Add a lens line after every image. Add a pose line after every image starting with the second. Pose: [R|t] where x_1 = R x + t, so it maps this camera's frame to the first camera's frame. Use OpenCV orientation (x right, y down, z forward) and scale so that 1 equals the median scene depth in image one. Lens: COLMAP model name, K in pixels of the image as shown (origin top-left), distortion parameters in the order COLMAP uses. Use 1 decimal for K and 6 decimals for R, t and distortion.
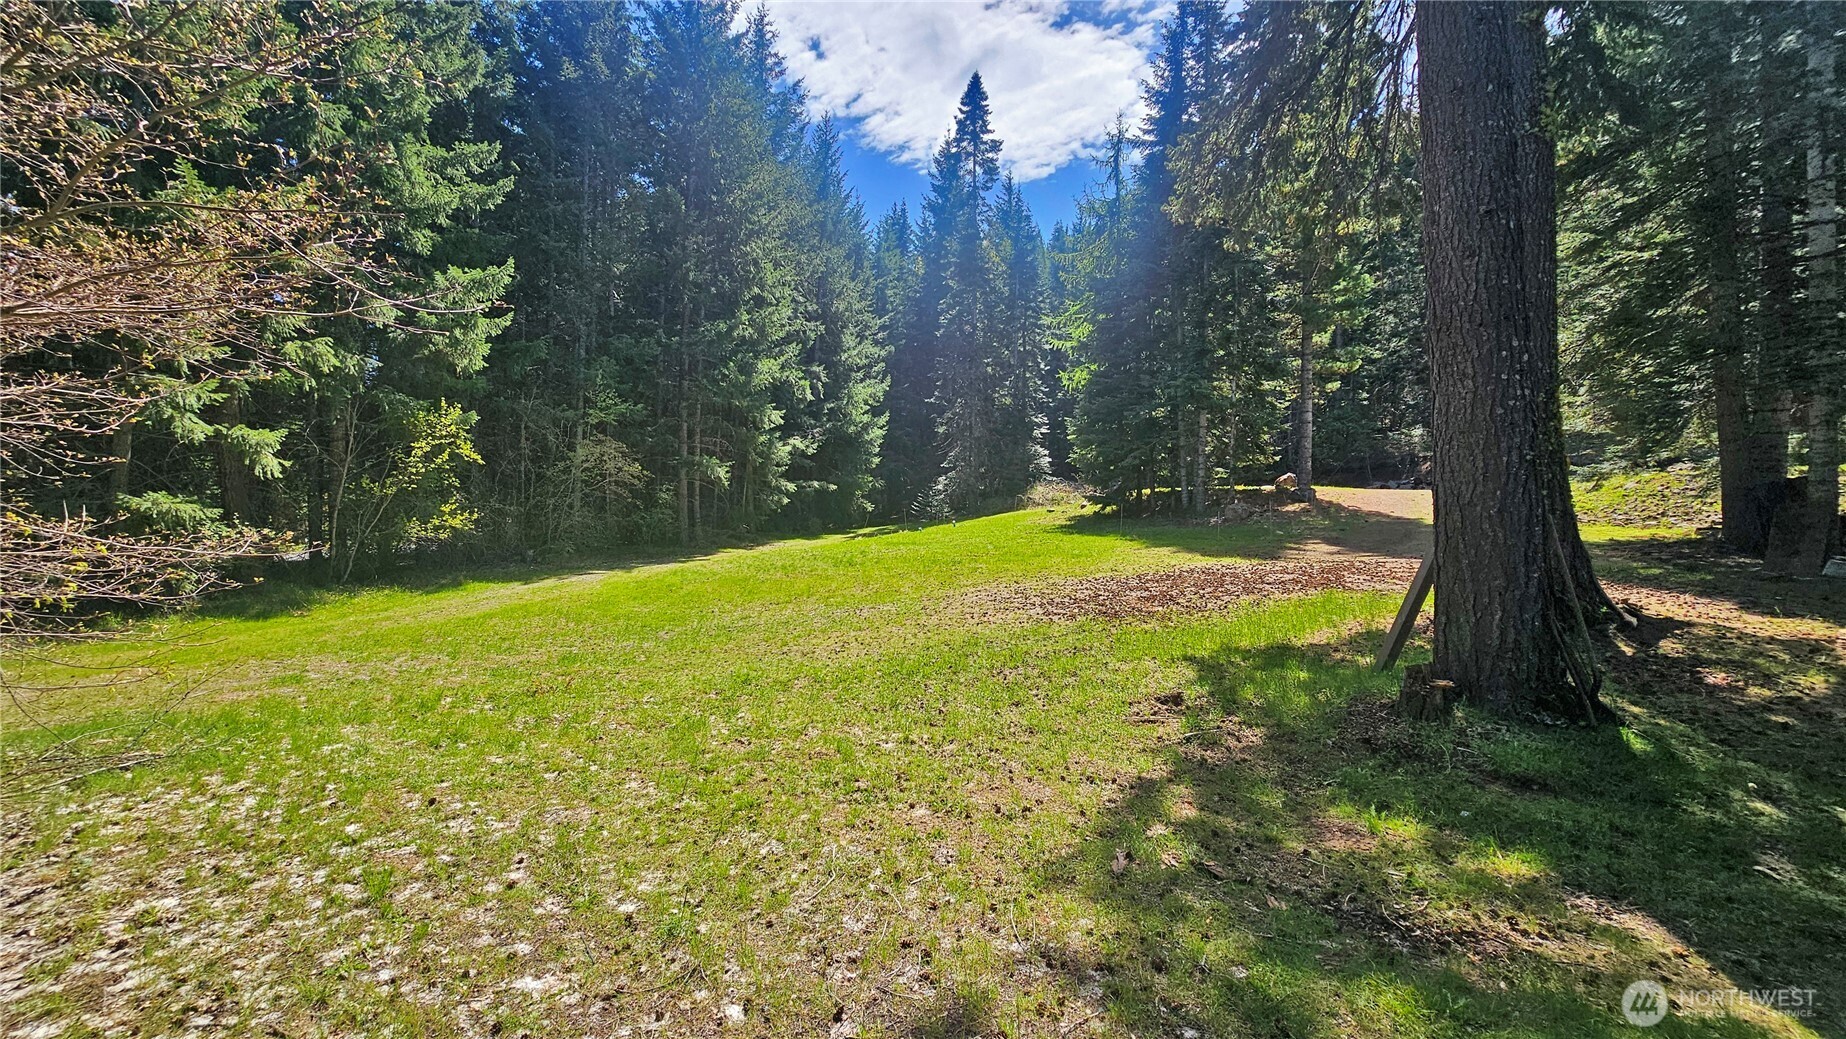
lens RADIAL K [[751.0, 0, 930.5], [0, 751.0, 519.1], [0, 0, 1]] dist [0.004076, -0.000605]
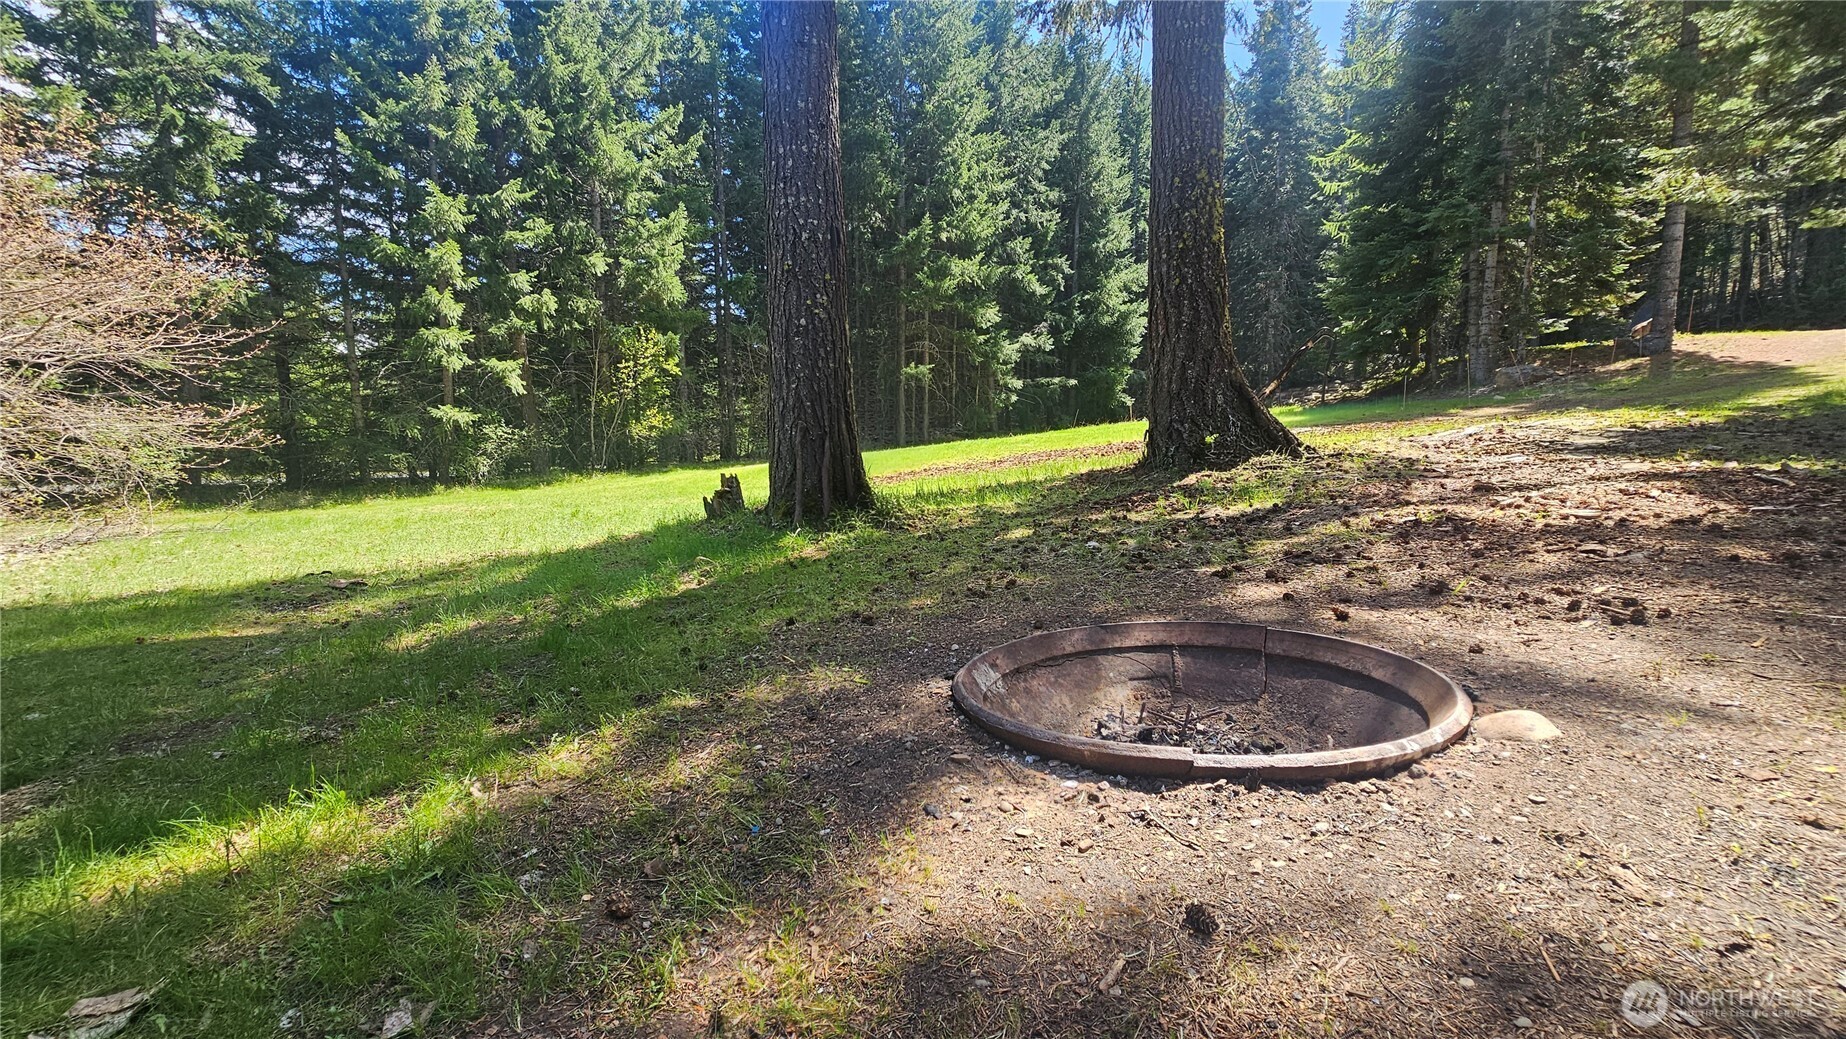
lens RADIAL K [[751.0, 0, 931.3], [0, 751.0, 516.8], [0, 0, 1]] dist [0.004076, -0.000605]
pose [[0.884288, 0.015446, -0.466687, 0.188108], [0.040002, 0.993273, 0.108670, 0.020533], [0.465226, -0.114764, 0.877721, 0.030207]]
